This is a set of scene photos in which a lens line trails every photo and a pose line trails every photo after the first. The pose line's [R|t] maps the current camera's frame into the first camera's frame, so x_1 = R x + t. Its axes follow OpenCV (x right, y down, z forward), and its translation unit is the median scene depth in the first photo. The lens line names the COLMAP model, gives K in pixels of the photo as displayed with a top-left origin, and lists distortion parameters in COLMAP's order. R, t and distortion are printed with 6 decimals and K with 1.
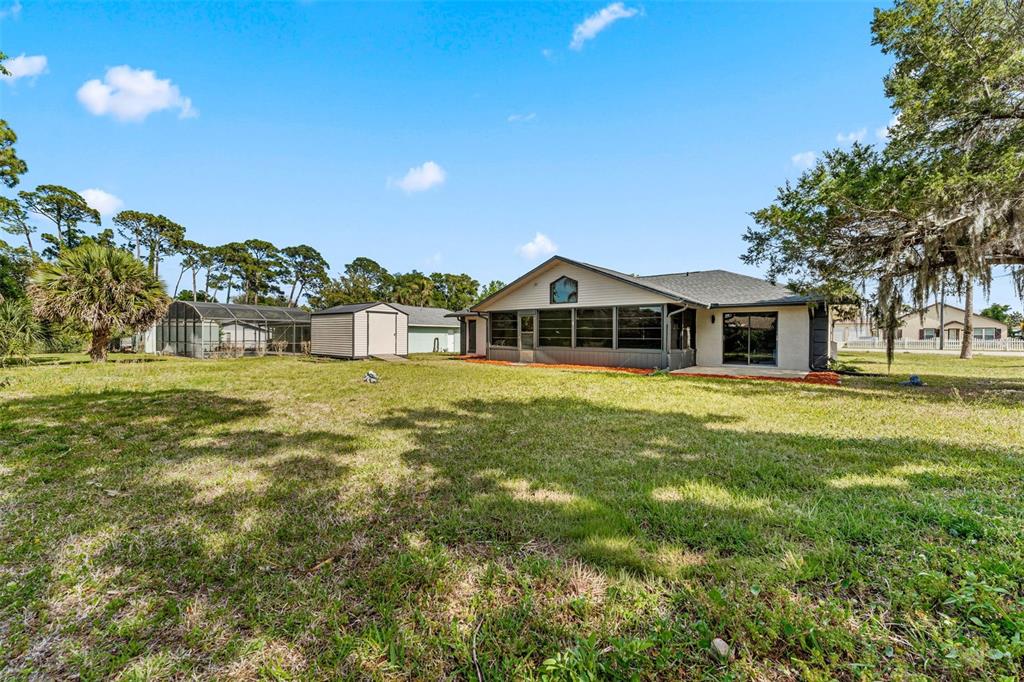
lens RADIAL K [[412.2, 0, 514.2], [0, 412.2, 342.3], [0, 0, 1]] dist [0.000021, -0.000005]
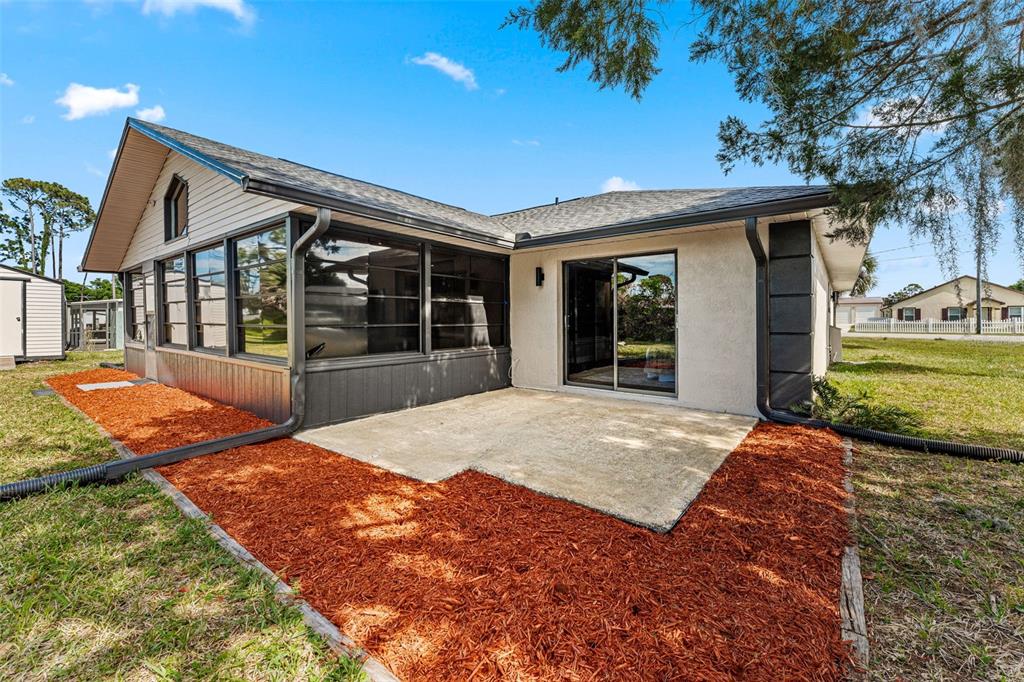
lens RADIAL K [[412.2, 0, 514.2], [0, 412.2, 342.3], [0, 0, 1]] dist [0.000021, -0.000005]
pose [[0.999955, -0.007023, -0.006397, 0.358242], [0.007265, 0.999231, 0.038535, -0.005168], [0.006122, -0.038580, 0.999237, 0.457701]]
